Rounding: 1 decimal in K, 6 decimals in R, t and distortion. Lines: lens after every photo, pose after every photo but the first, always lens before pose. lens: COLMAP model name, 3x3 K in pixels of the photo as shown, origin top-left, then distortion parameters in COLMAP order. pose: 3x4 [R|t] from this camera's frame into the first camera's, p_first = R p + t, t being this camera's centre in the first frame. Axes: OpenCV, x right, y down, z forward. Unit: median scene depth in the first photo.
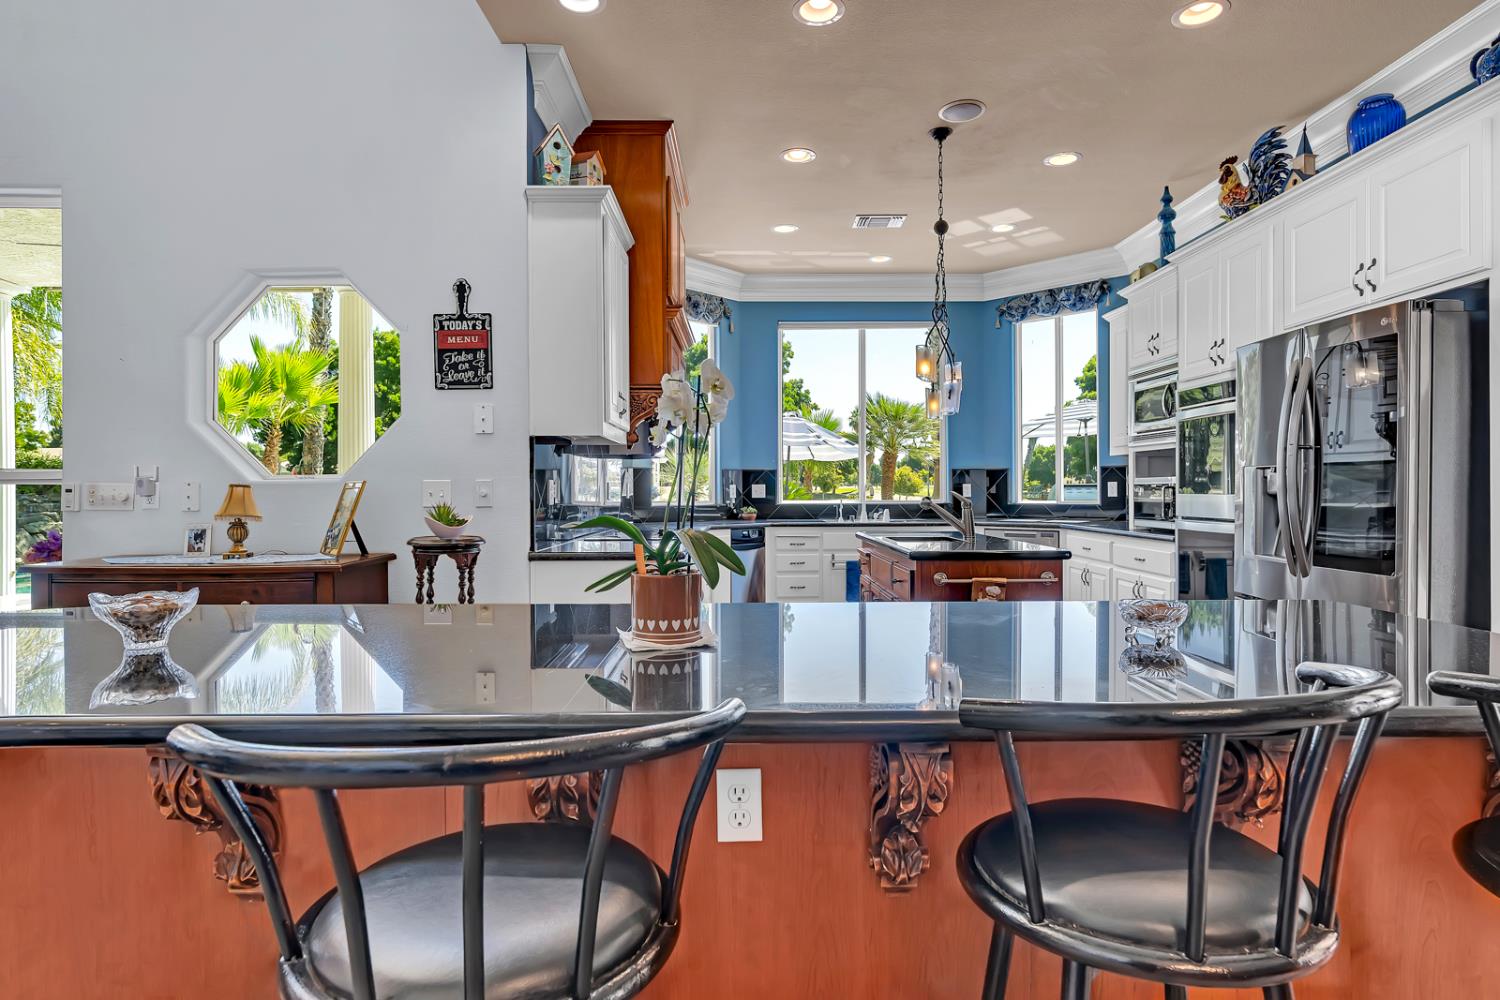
lens RADIAL K [[685.0, 0, 747.0], [0, 685.0, 493.2], [0, 0, 1]] dist [-0.012798, 0.000196]
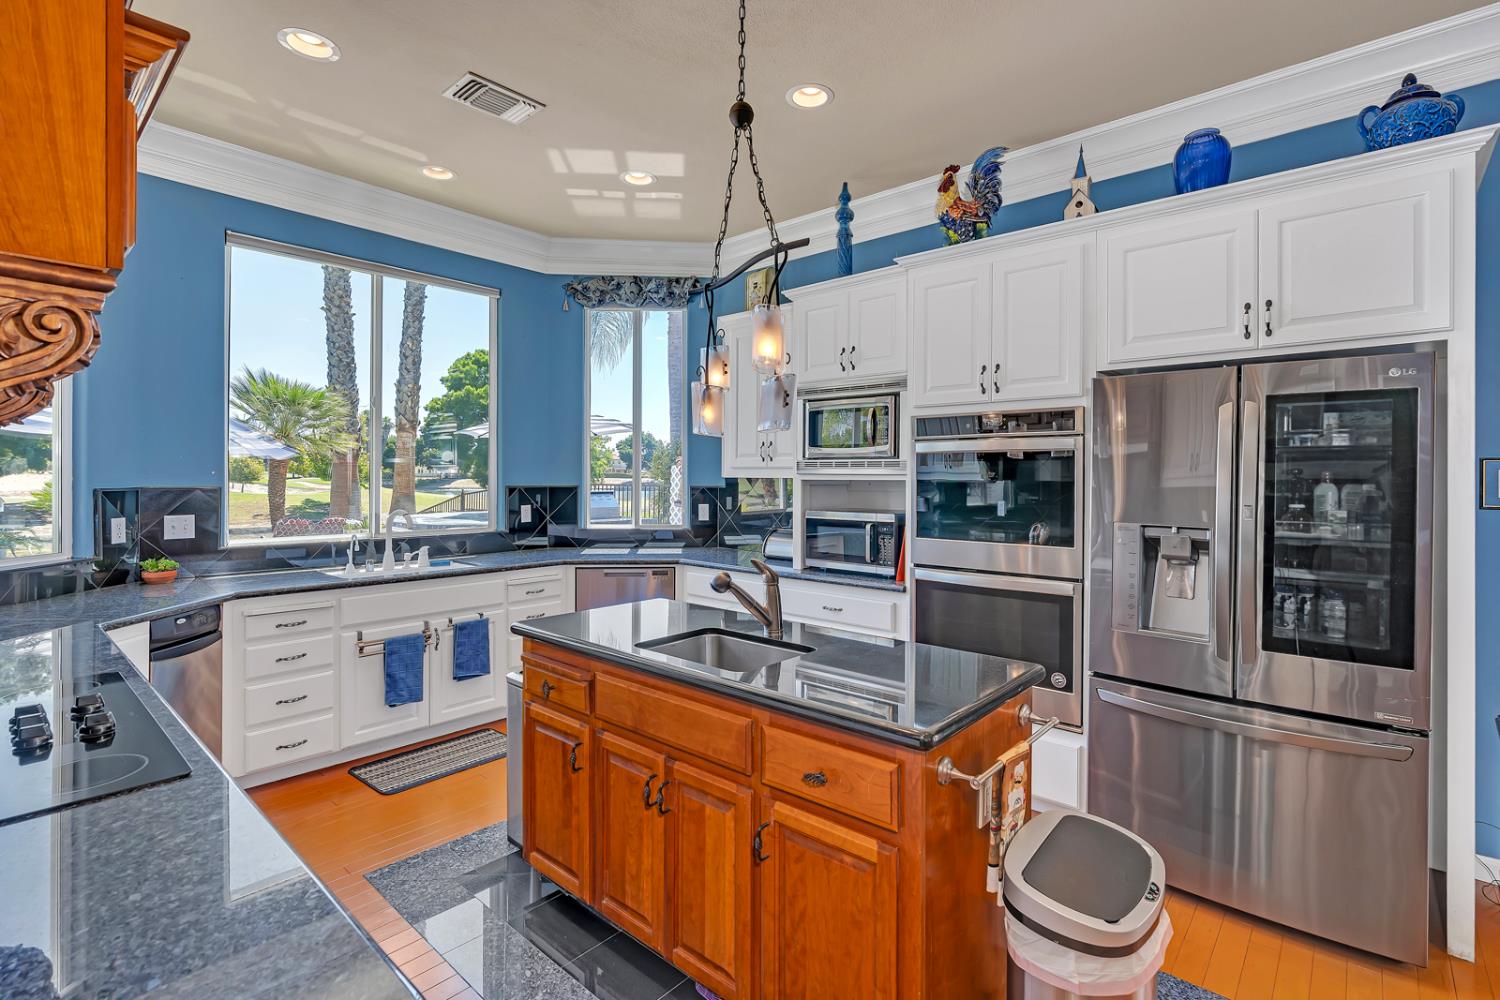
lens RADIAL K [[685.0, 0, 753.8], [0, 685.0, 482.0], [0, 0, 1]] dist [-0.012798, 0.000196]
pose [[0.679238, 0.002528, 0.733914, -0.087810], [0.006831, 0.999929, -0.009766, -0.038636], [-0.733886, 0.011647, 0.679172, 0.360331]]
